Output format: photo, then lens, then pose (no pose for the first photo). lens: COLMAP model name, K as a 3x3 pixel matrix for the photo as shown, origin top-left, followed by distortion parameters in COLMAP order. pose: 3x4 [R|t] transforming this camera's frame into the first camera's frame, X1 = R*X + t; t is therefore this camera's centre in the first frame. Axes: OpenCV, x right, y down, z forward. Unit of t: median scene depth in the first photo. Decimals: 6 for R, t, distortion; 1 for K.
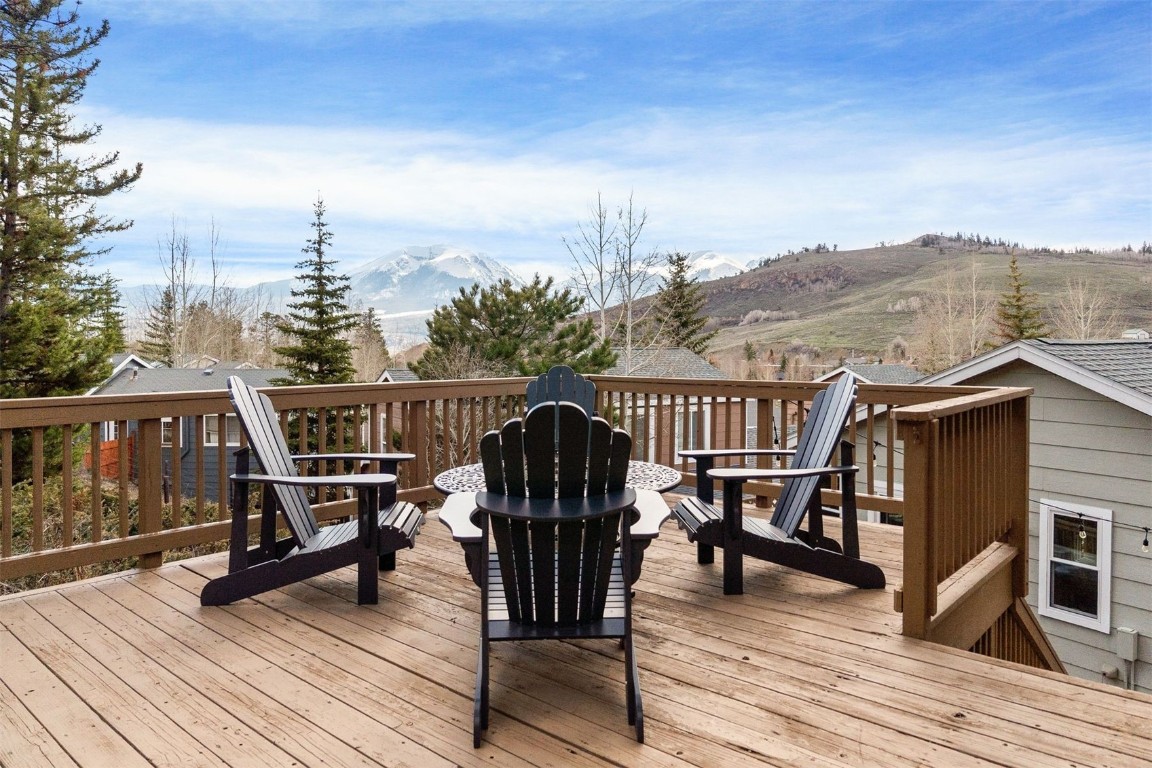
lens RADIAL K [[805.2, 0, 595.5], [0, 805.2, 338.4], [0, 0, 1]] dist [-0.018295, 0.001644]
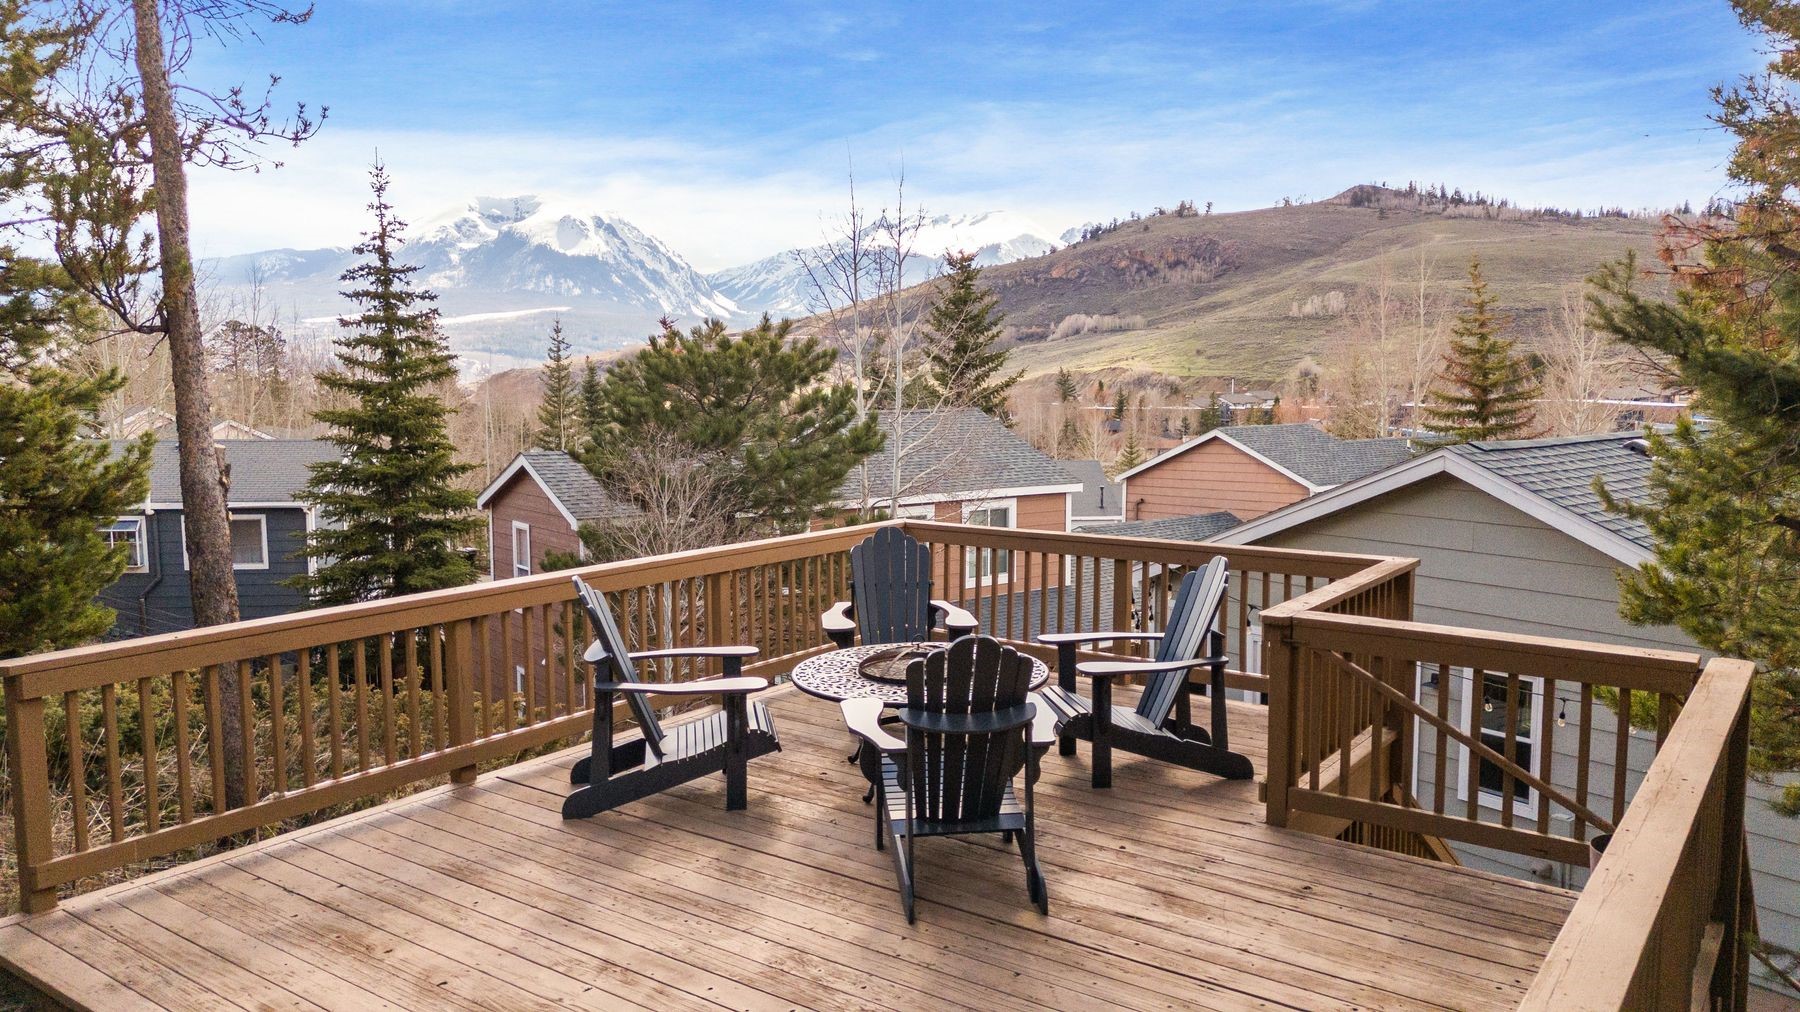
lens RADIAL K [[1344.8, 0, 946.7], [0, 1344.8, 502.2], [0, 0, 1]] dist [0.143133, -0.299863]
pose [[0.994733, -0.008825, 0.102116, -0.038118], [-0.002036, 0.994389, 0.105767, -0.042503], [-0.102477, -0.105418, 0.989134, -0.121790]]
